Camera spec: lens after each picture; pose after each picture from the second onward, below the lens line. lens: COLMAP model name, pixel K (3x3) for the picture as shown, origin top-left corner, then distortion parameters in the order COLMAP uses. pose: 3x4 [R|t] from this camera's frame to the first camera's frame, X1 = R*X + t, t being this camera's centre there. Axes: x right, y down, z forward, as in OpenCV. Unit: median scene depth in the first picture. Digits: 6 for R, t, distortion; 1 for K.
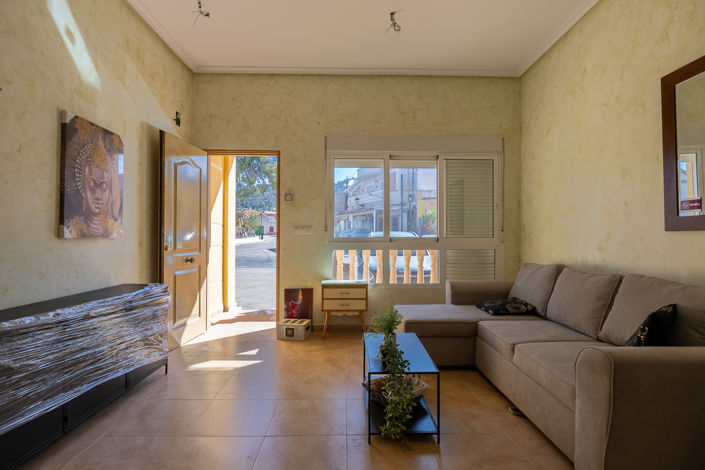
lens RADIAL K [[367.3, 0, 354.3], [0, 367.3, 232.8], [0, 0, 1]] dist [0.006983, -0.000059]
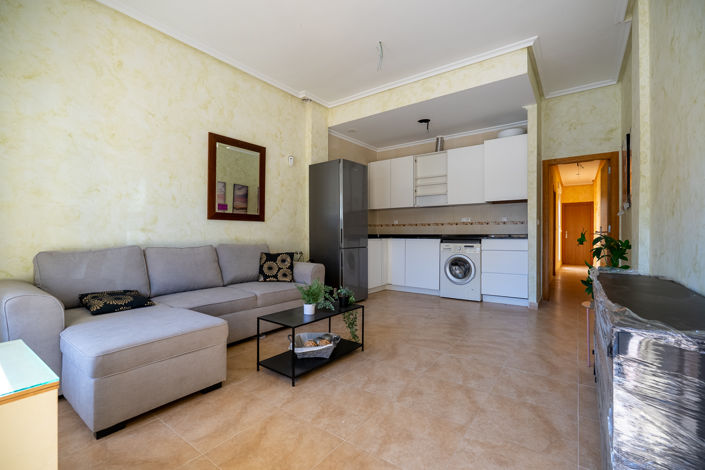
lens RADIAL K [[309.6, 0, 352.2], [0, 309.6, 235.2], [0, 0, 1]] dist [-0.008972, 0.001820]
pose [[-0.791762, -0.006422, 0.610796, -0.549706], [-0.012608, 0.999904, -0.005830, 0.064822], [-0.610699, -0.012317, -0.791767, 1.572228]]
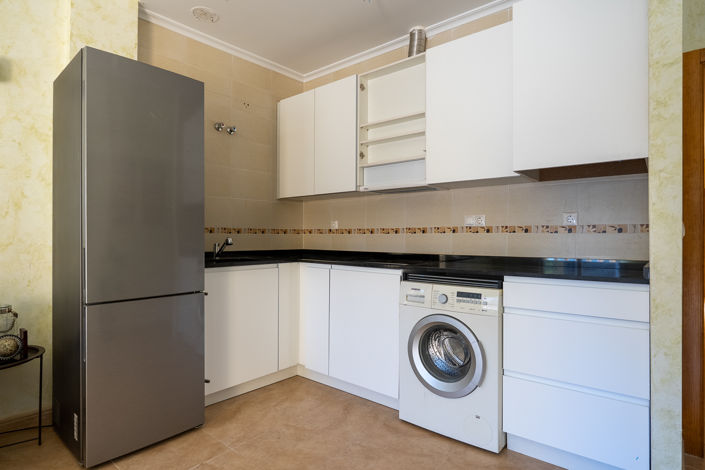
lens RADIAL K [[386.2, 0, 350.4], [0, 386.2, 233.7], [0, 0, 1]] dist [-0.002223, -0.002091]
pose [[-0.752065, -0.002815, 0.659082, -0.342723], [-0.016271, 0.999765, -0.014297, -0.000489], [-0.658888, -0.021476, -0.751935, 0.543508]]
